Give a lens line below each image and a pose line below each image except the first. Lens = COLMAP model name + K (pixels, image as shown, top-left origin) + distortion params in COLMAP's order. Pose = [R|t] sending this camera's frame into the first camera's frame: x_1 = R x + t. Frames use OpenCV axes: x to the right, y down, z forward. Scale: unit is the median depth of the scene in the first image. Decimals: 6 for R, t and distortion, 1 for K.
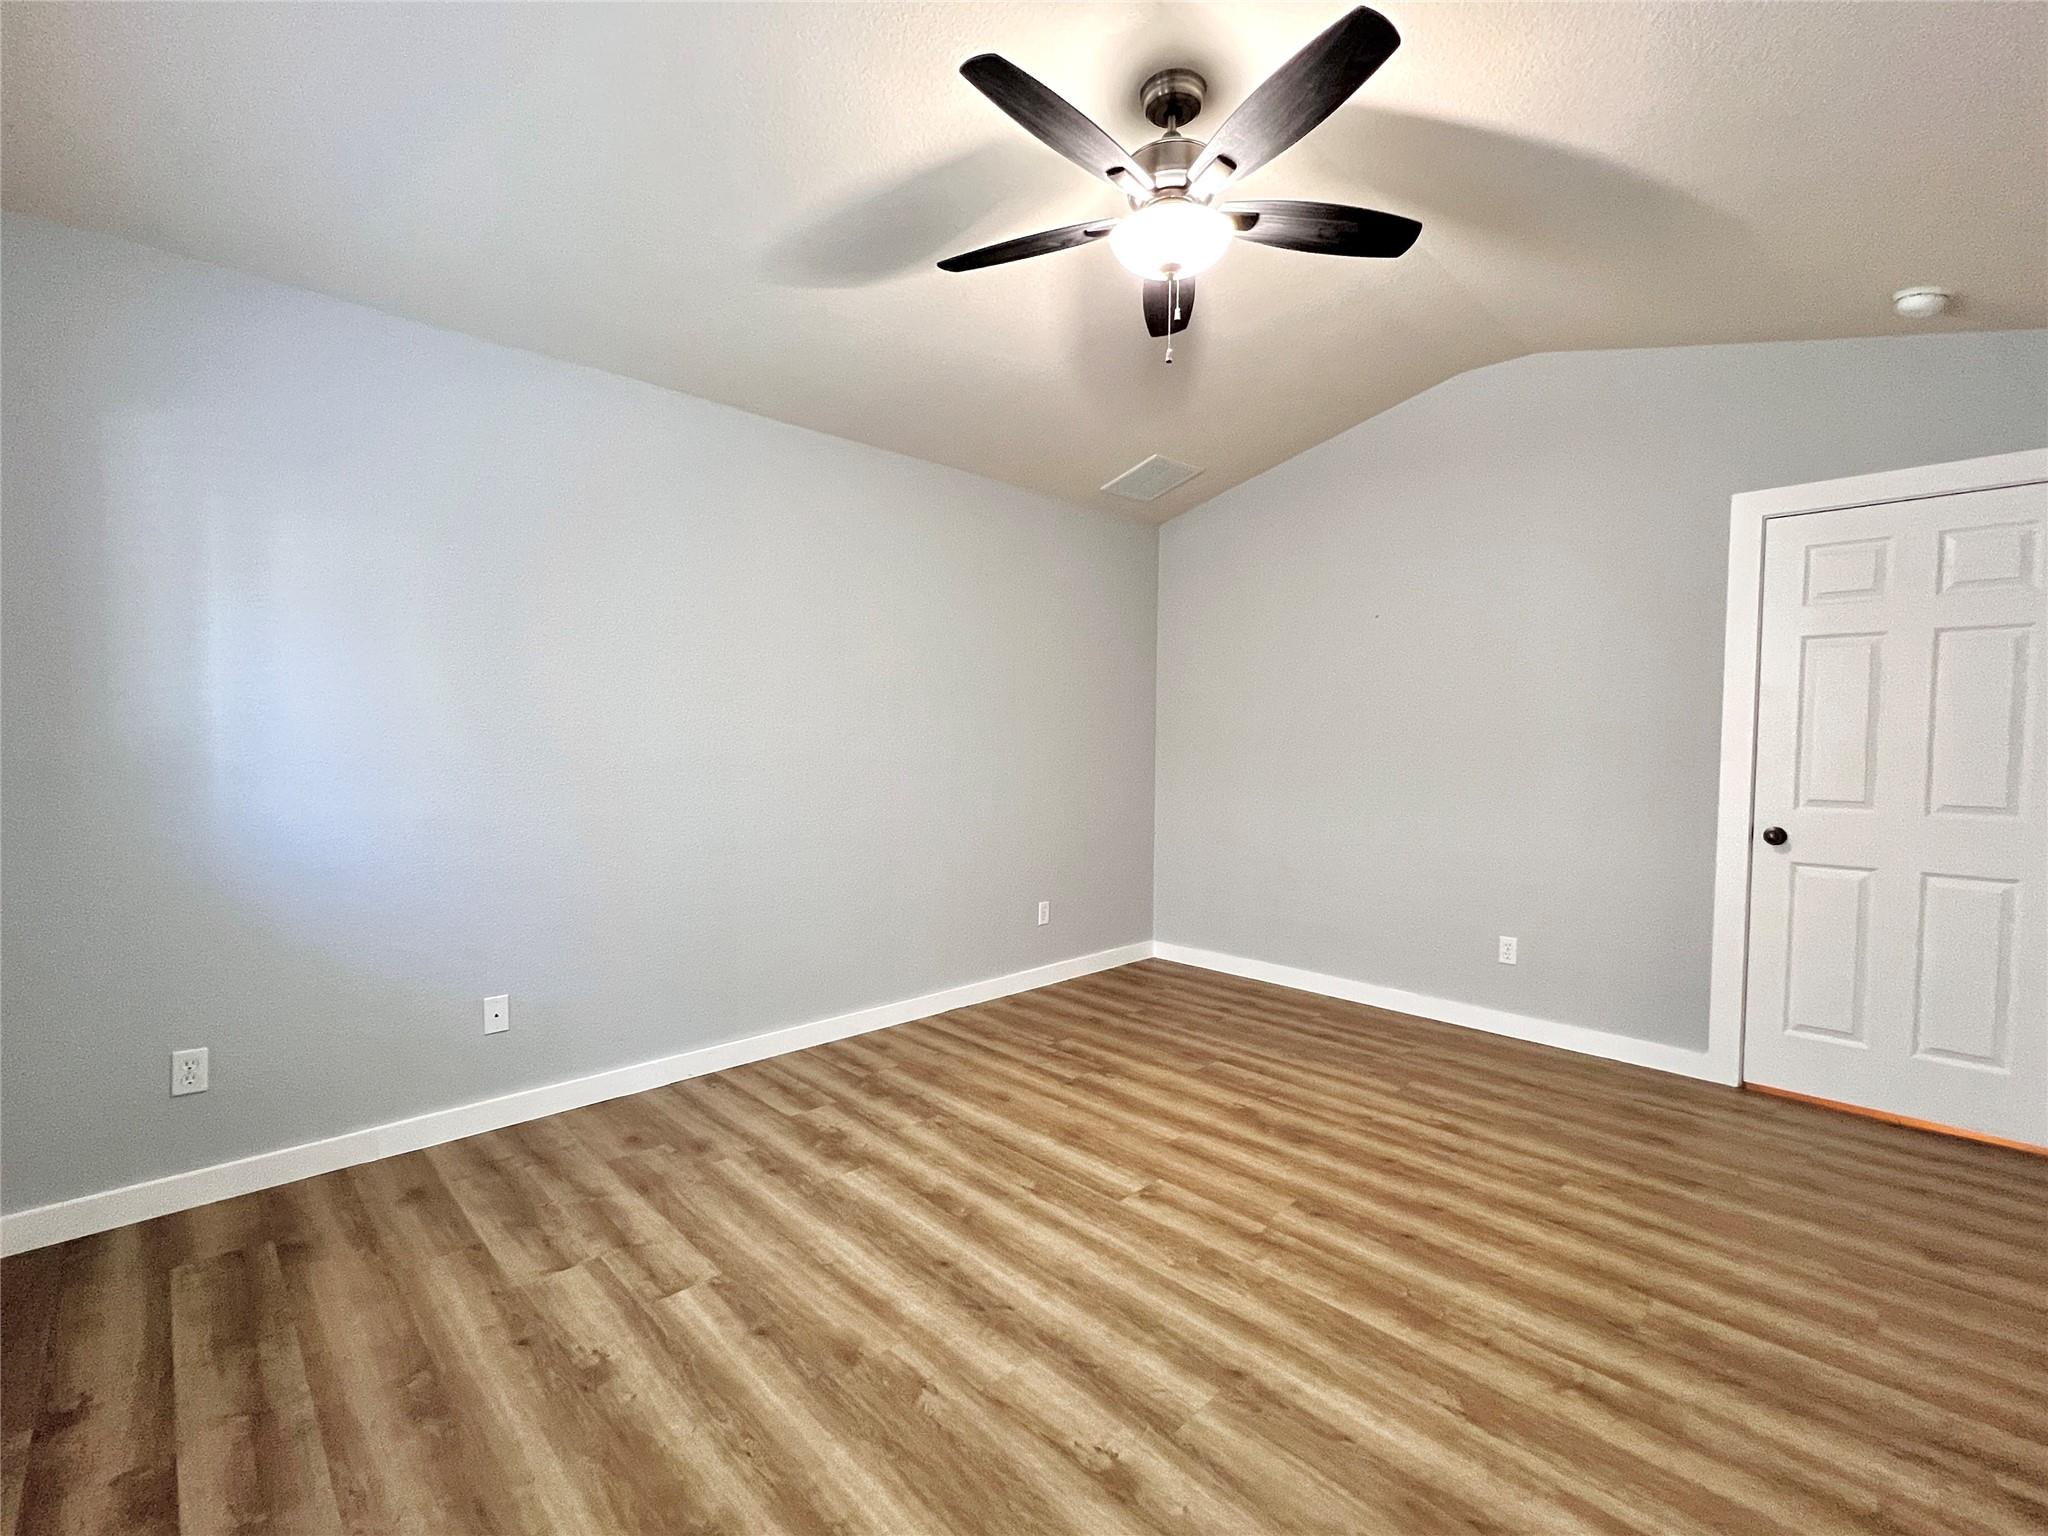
lens RADIAL K [[900.0, 0, 1024.3], [0, 900.0, 778.0], [0, 0, 1]] dist [-0.003653, 0.001345]
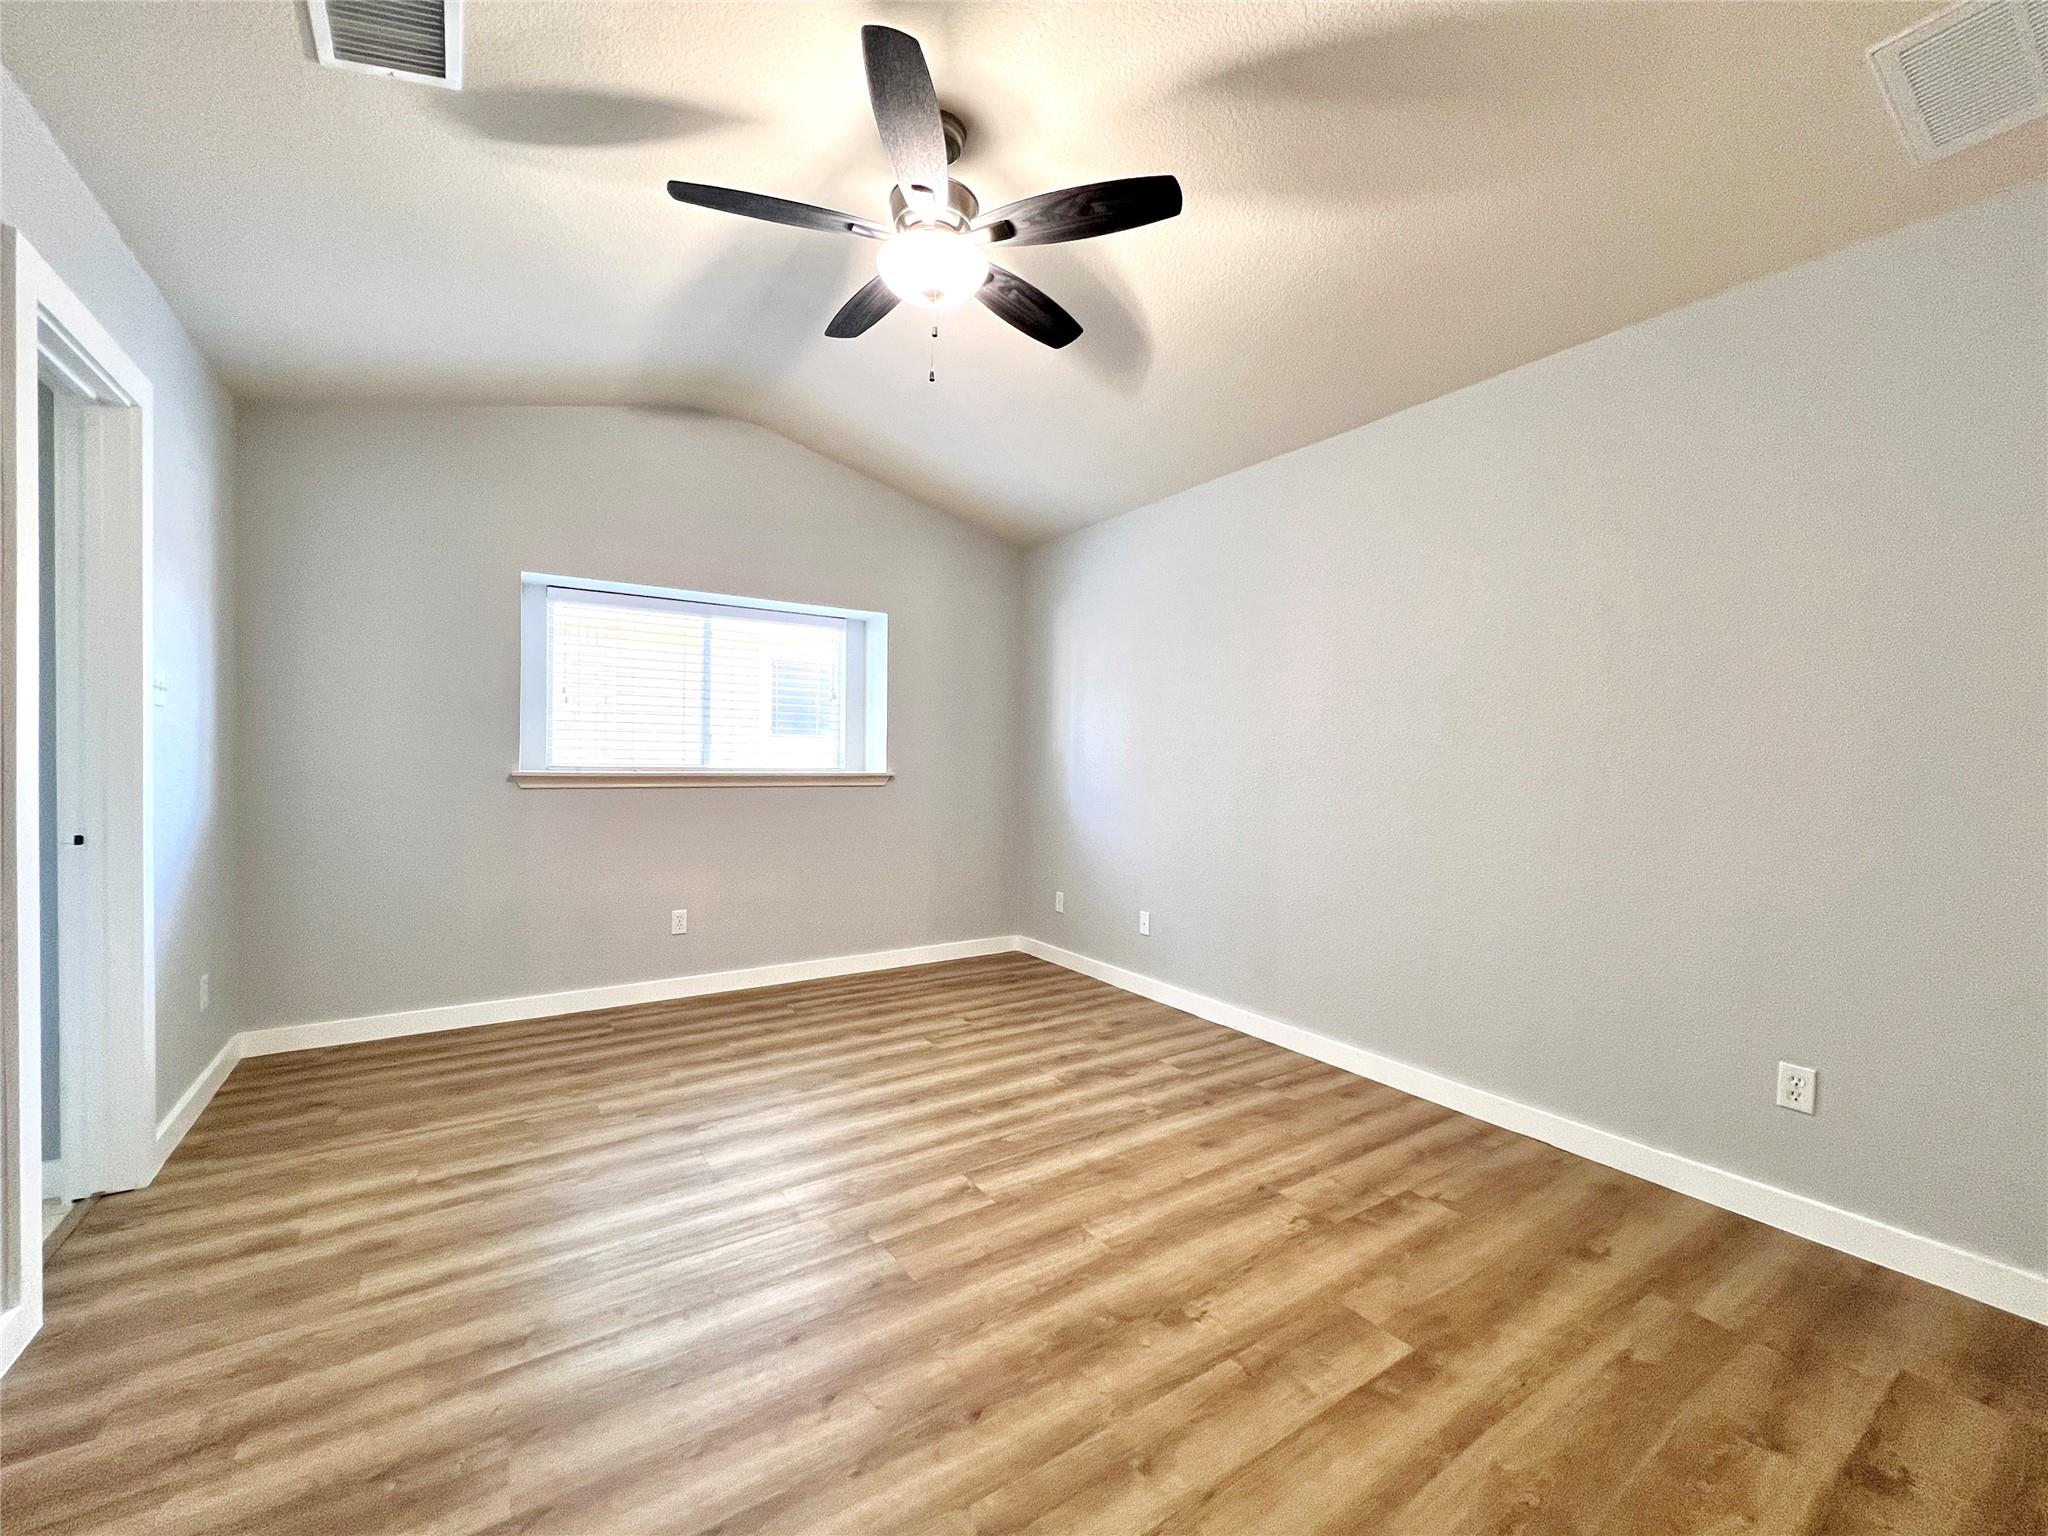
lens RADIAL K [[818.5, 0, 1026.2], [0, 818.5, 770.1], [0, 0, 1]] dist [-0.003306, 0.000868]
pose [[-0.180126, -0.000442, -0.983643, 0.877399], [-0.055170, 0.998430, 0.009654, -0.011910], [0.982095, 0.056007, -0.179868, 1.035385]]
